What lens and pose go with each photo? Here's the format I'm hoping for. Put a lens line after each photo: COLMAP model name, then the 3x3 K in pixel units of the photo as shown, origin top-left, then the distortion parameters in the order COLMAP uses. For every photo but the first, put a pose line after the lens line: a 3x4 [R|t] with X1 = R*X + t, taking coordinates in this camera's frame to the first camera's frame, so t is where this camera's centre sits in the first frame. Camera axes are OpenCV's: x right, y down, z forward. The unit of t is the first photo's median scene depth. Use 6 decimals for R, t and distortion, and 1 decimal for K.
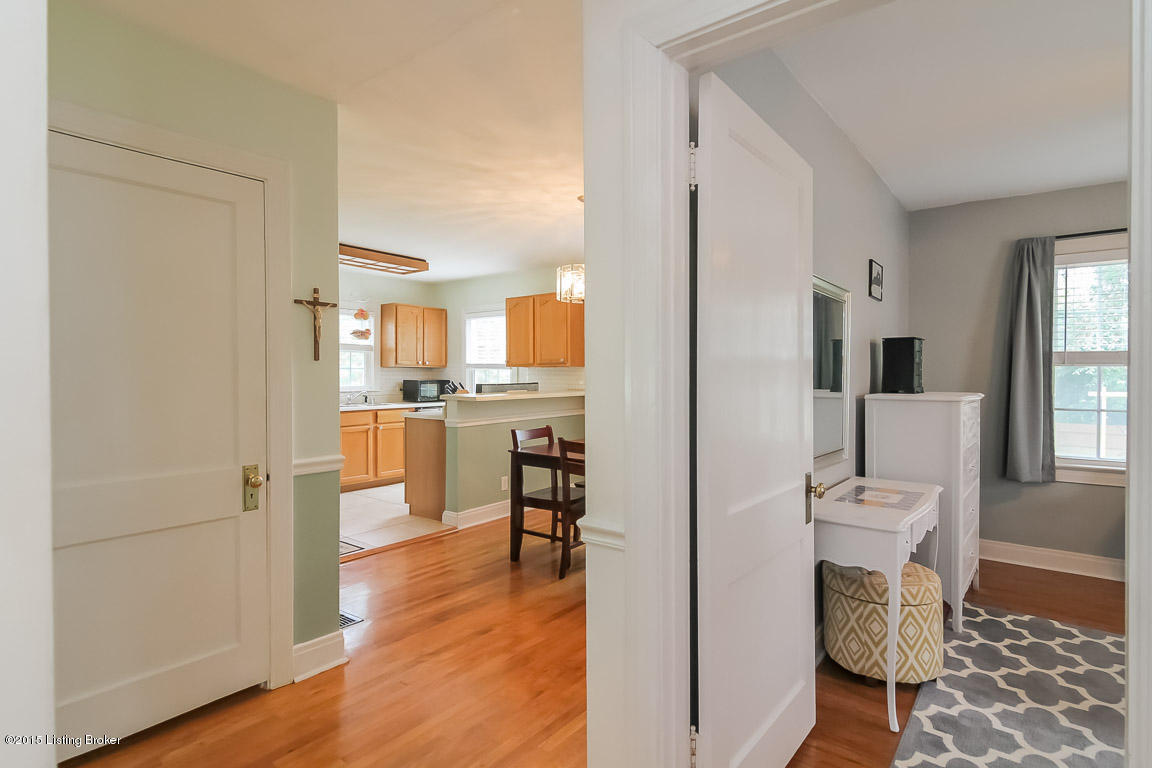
lens RADIAL K [[577.1, 0, 576.0], [0, 577.1, 384.0], [0, 0, 1]] dist [-0.002526, -0.015205]
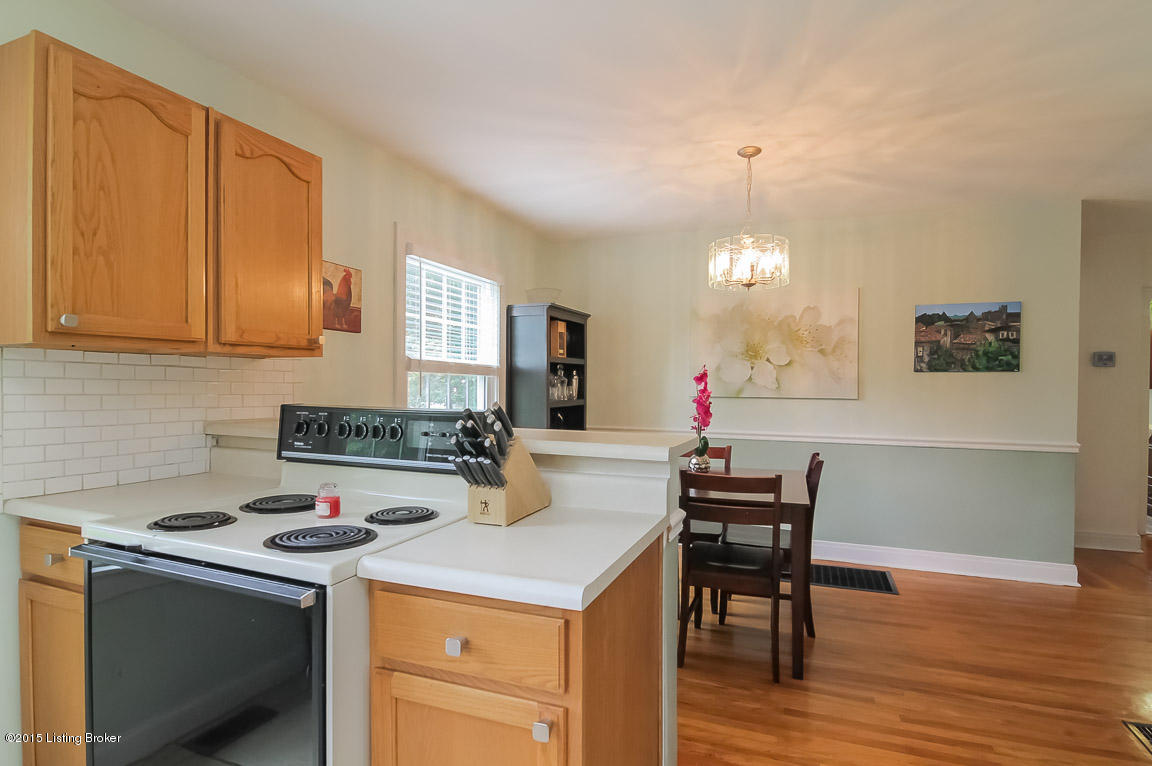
lens RADIAL K [[577.1, 0, 576.0], [0, 577.1, 383.0], [0, 0, 1]] dist [-0.002526, -0.015205]
pose [[-0.294264, -0.007591, 0.955694, -0.645647], [0.010299, 0.999885, 0.011113, -0.022426], [-0.955669, 0.013112, -0.294152, 1.435982]]
